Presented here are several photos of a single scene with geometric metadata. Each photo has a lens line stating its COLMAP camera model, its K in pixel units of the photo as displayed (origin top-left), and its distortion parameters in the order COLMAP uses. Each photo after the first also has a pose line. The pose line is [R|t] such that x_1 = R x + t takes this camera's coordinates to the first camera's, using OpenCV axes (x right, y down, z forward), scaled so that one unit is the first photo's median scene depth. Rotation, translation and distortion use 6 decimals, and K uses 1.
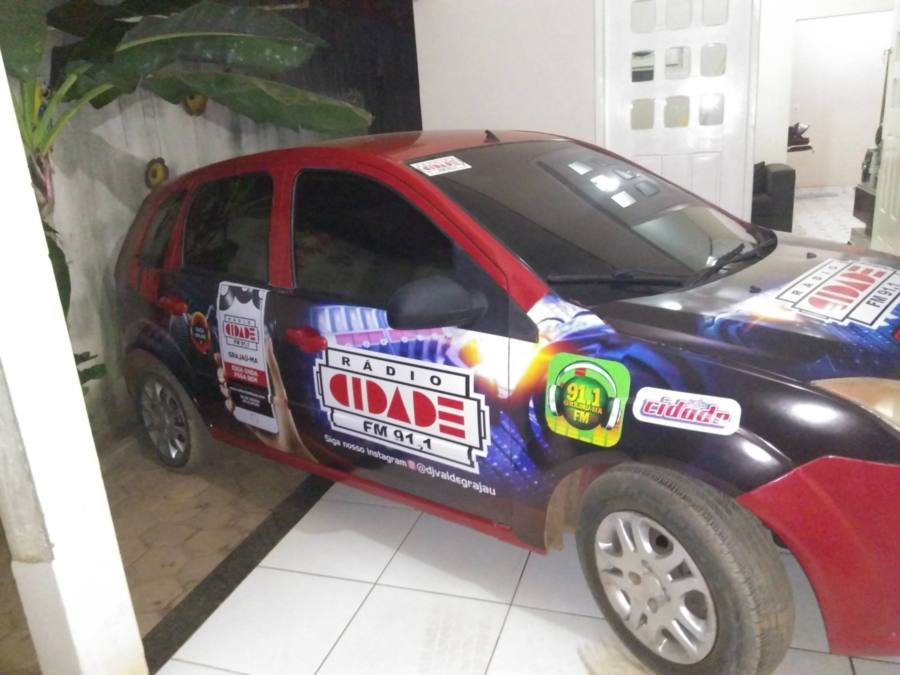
lens RADIAL K [[723.4, 0, 450.0], [0, 723.4, 337.5], [0, 0, 1]] dist [0.029022, -0.006562]
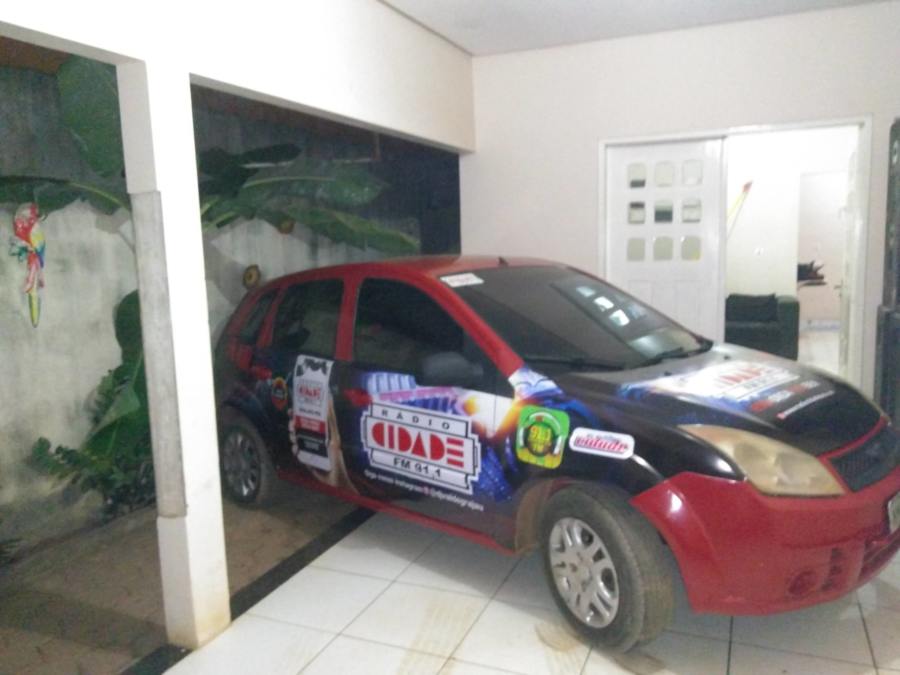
lens RADIAL K [[723.4, 0, 450.0], [0, 723.4, 337.5], [0, 0, 1]] dist [0.029022, -0.006562]
pose [[0.996067, 0.054954, -0.069499, 0.070891], [-0.065146, 0.985904, -0.154108, 0.097438], [0.060051, 0.158030, 0.985607, -0.394475]]
